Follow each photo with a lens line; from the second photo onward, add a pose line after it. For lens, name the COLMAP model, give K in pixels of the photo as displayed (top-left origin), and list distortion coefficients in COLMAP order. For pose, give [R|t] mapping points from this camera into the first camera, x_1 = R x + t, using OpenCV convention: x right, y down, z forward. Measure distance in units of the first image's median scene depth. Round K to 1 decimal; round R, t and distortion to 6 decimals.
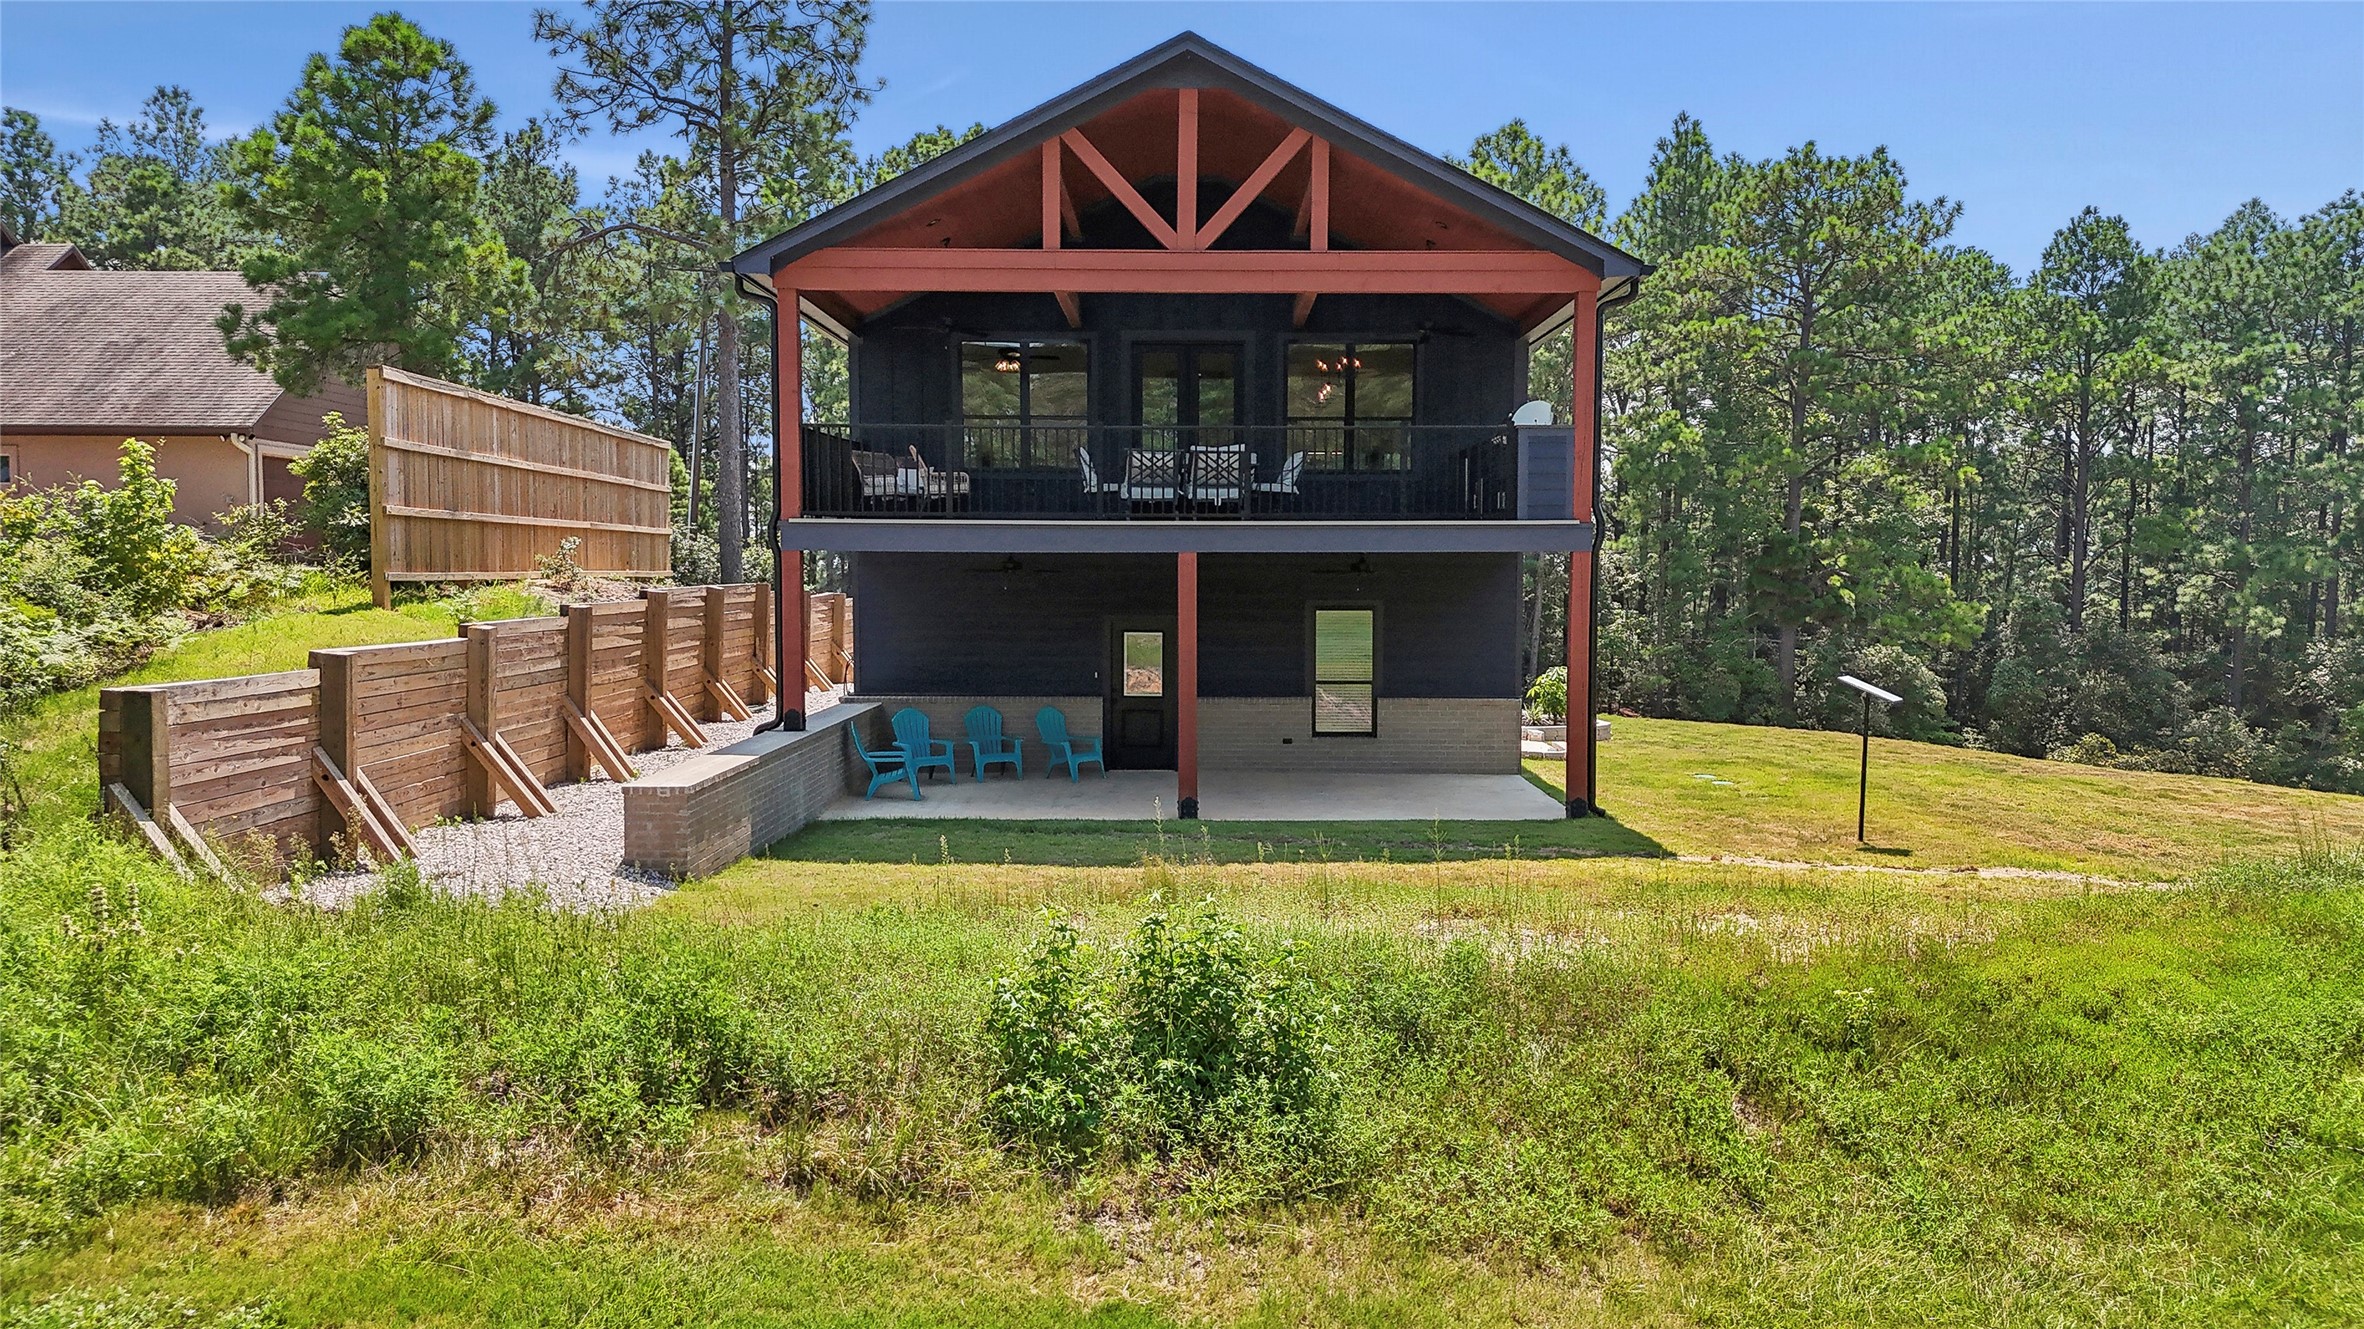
lens RADIAL K [[1740.7, 0, 1182.0], [0, 1740.7, 664.5], [0, 0, 1]] dist [0.129789, -0.137074]
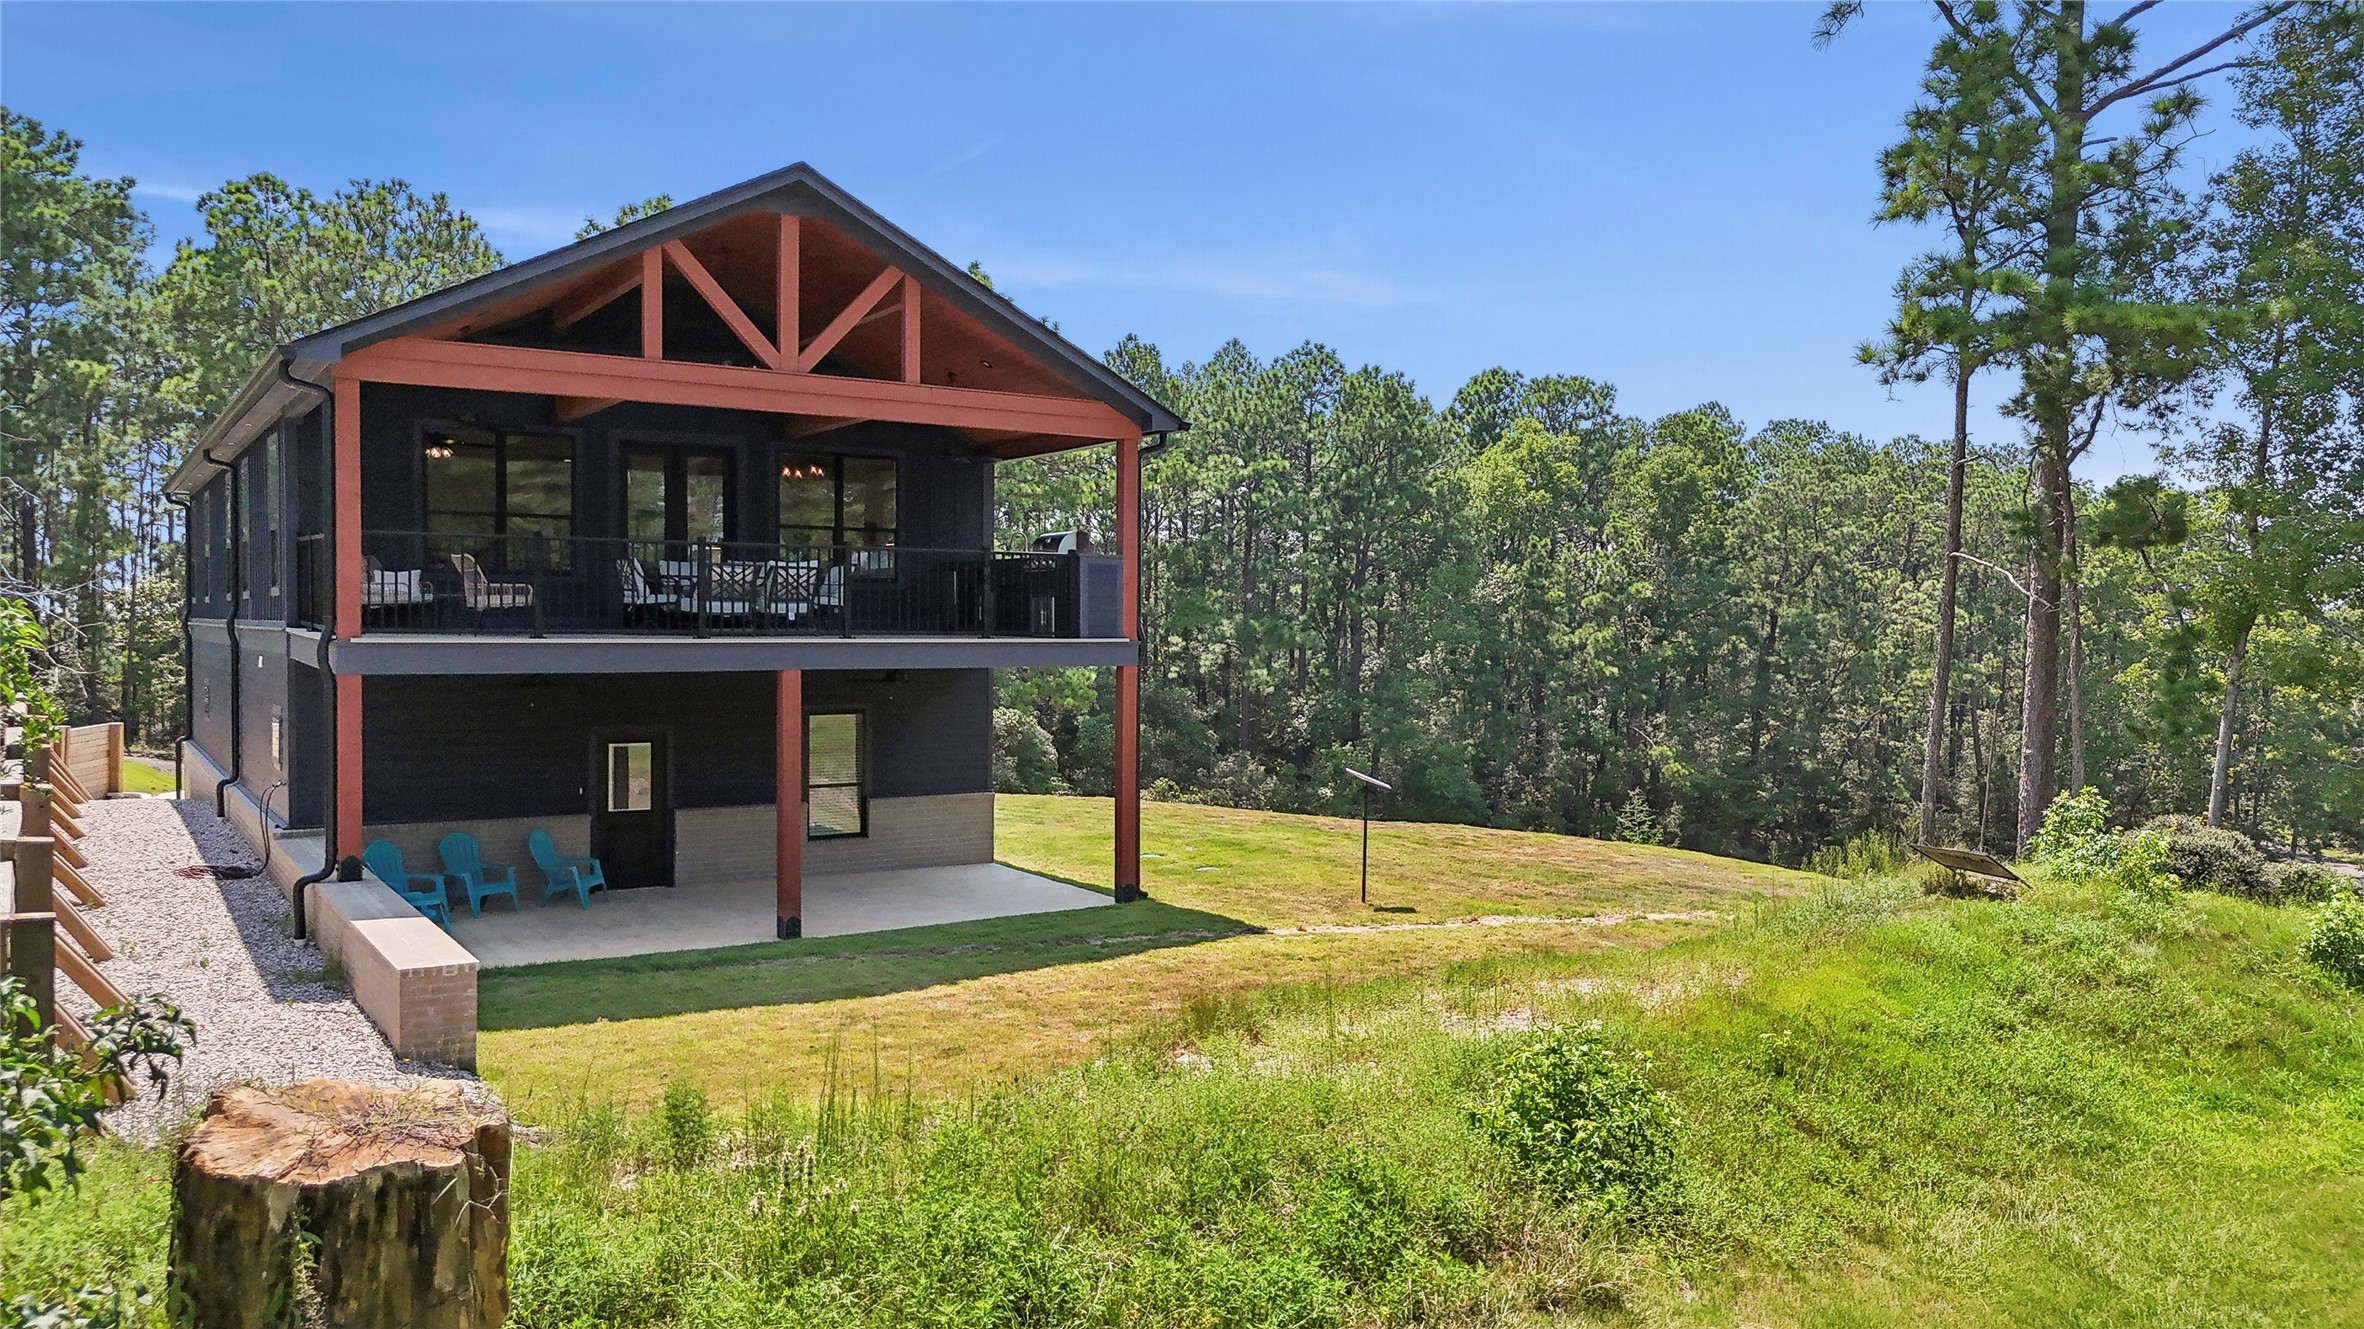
lens RADIAL K [[1740.7, 0, 1182.0], [0, 1740.7, 664.5], [0, 0, 1]] dist [0.129789, -0.137074]
pose [[0.844537, -0.010363, 0.535397, -0.331162], [0.026251, 0.999412, -0.022064, -0.037652], [-0.534854, 0.032688, 0.844312, 0.030095]]
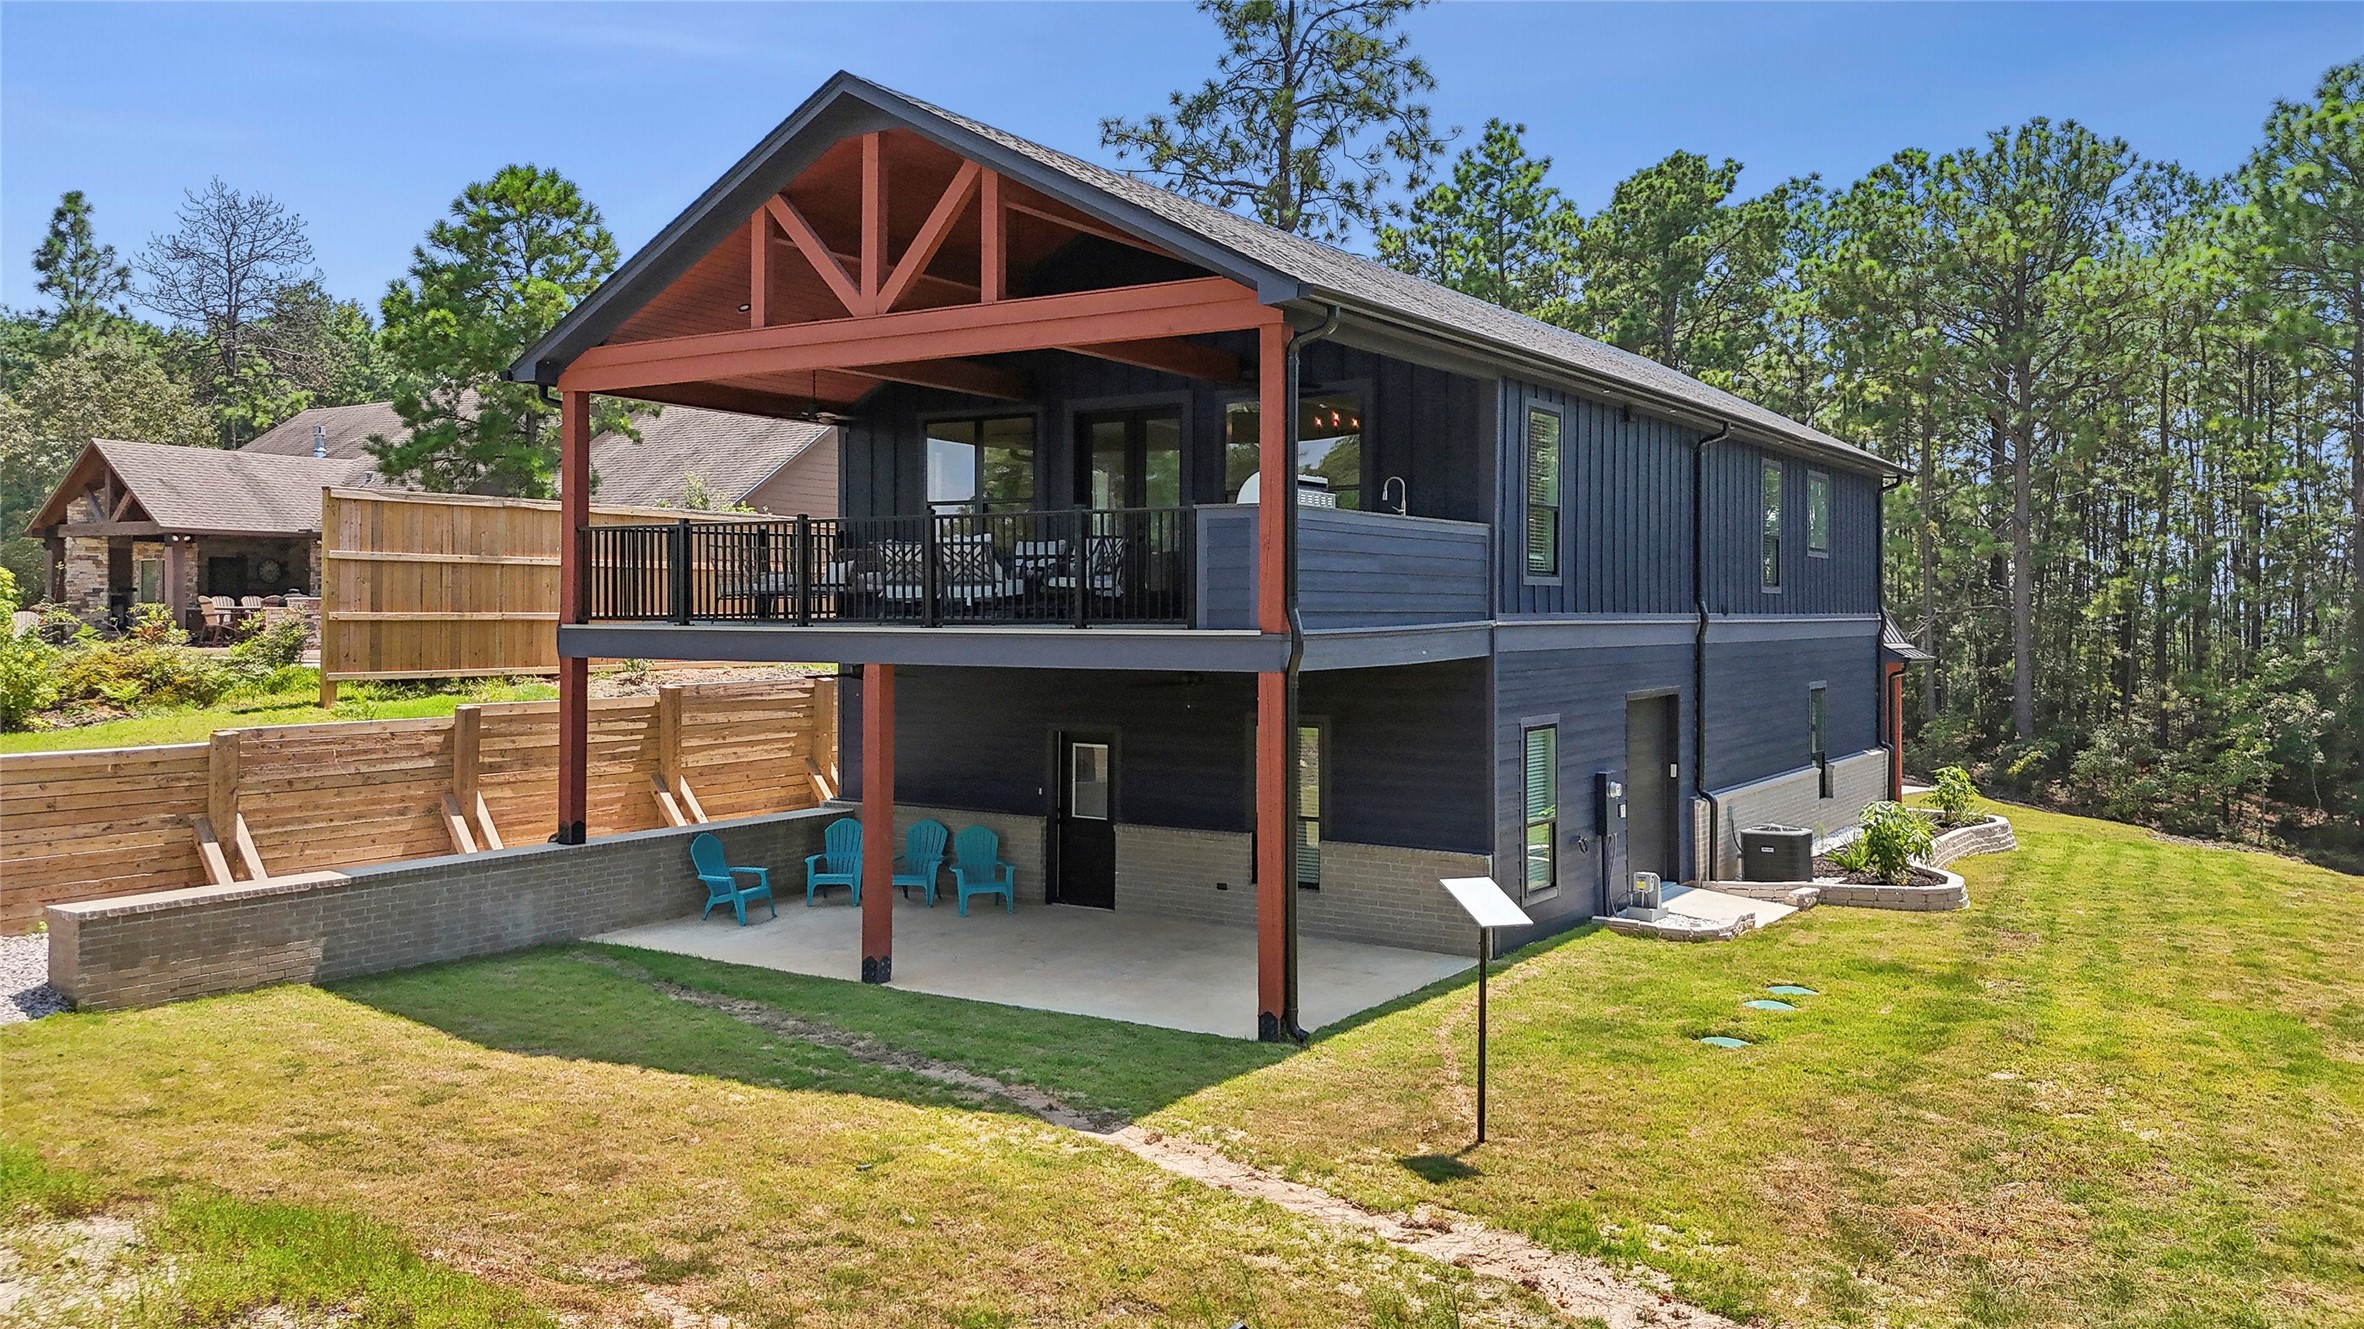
lens RADIAL K [[1763.7, 0, 1189.5], [0, 1763.7, 592.1], [0, 0, 1]] dist [0.125947, -0.227007]
pose [[0.834385, -0.006946, -0.551138, 0.583328], [-0.029901, 0.997878, -0.057844, -0.051784], [0.550370, 0.064743, 0.832407, 0.348959]]
